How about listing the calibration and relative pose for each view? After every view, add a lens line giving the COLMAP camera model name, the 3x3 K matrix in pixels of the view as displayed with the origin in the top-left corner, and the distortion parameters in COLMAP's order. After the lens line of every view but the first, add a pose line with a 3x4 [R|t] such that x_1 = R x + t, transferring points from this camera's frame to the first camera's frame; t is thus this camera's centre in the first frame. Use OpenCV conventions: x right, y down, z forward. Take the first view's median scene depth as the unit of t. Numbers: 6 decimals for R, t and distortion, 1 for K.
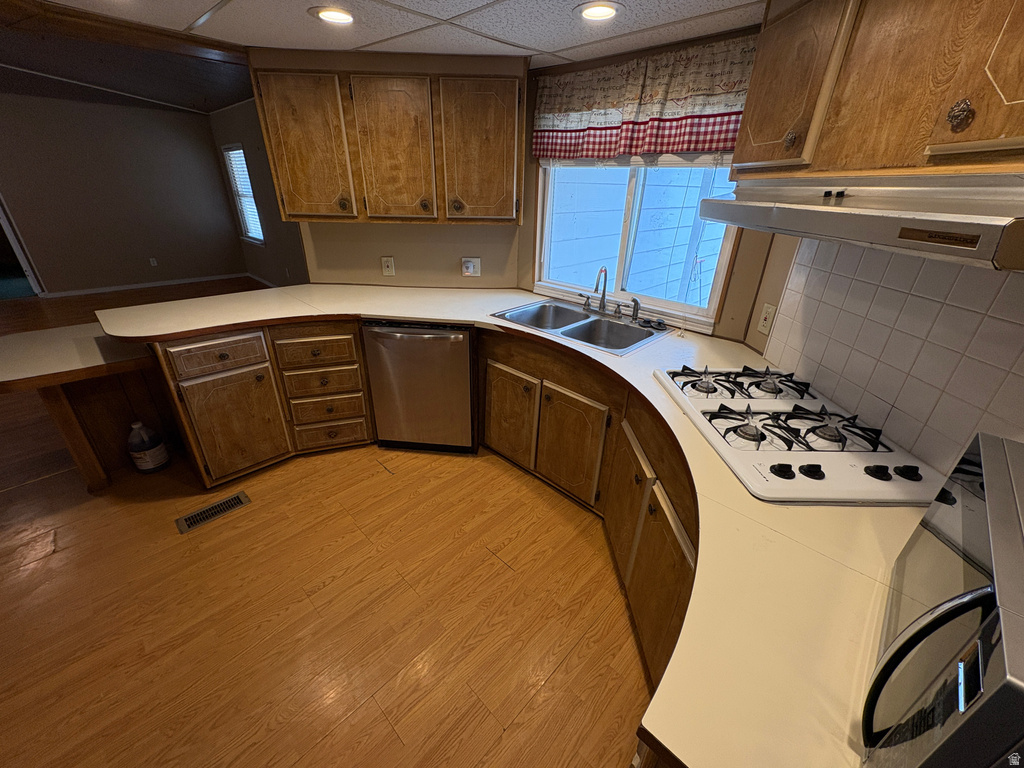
lens RADIAL K [[407.4, 0, 510.5], [0, 407.4, 384.5], [0, 0, 1]] dist [0.000269, 0.000087]
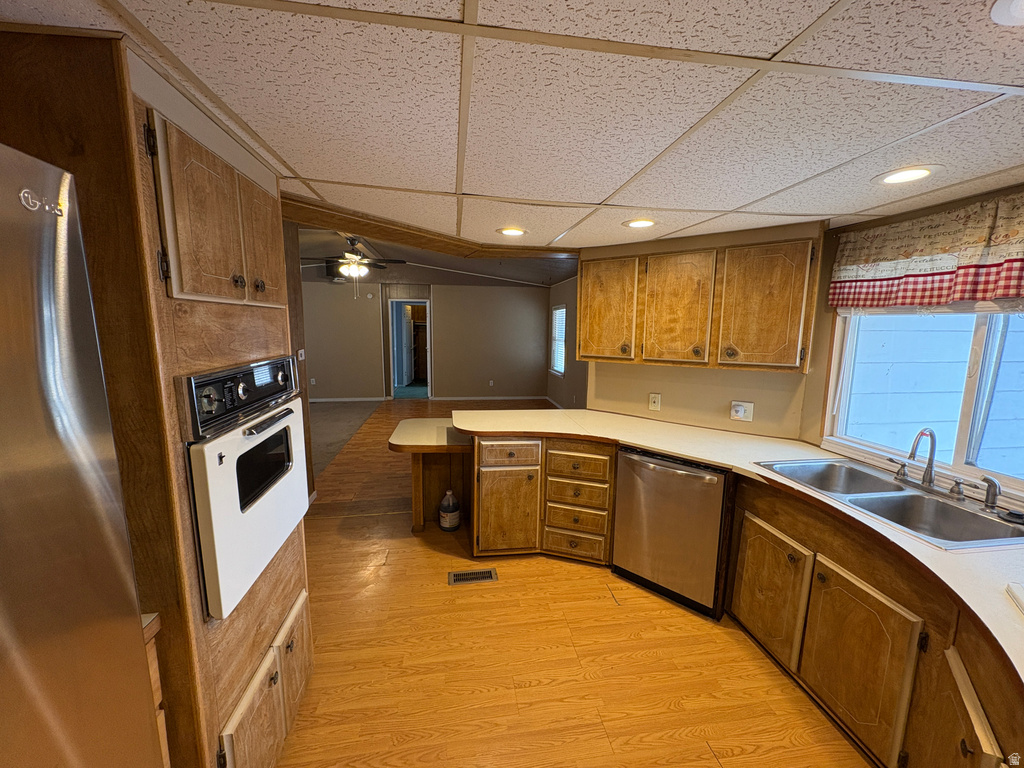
lens RADIAL K [[407.4, 0, 509.6], [0, 407.4, 384.0], [0, 0, 1]] dist [0.000269, 0.000087]
pose [[0.789893, 0.071595, -0.609052, 0.066091], [-0.262684, 0.936935, -0.230542, 0.021153], [0.554136, 0.342091, 0.758885, -0.067474]]
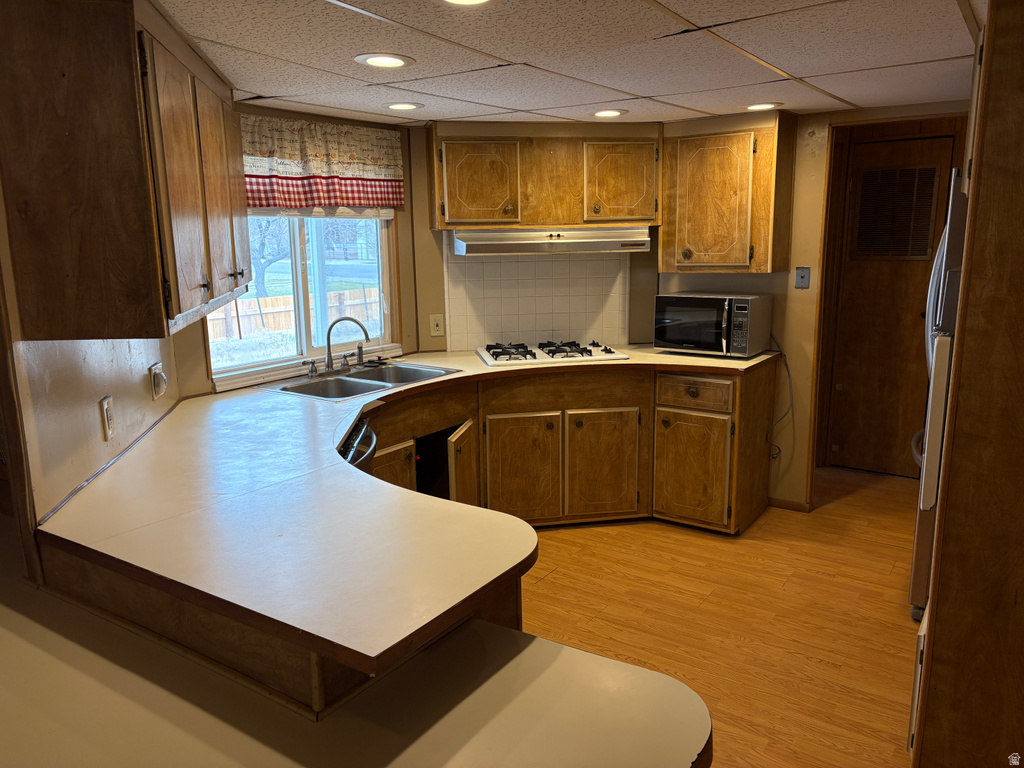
lens RADIAL K [[760.2, 0, 514.2], [0, 760.2, 390.9], [0, 0, 1]] dist [0.015017, -0.005356]
pose [[-0.167794, -0.221972, 0.960507, -1.509191], [0.440946, 0.854523, 0.274510, -0.452574], [-0.881709, 0.469593, -0.045506, 0.827084]]
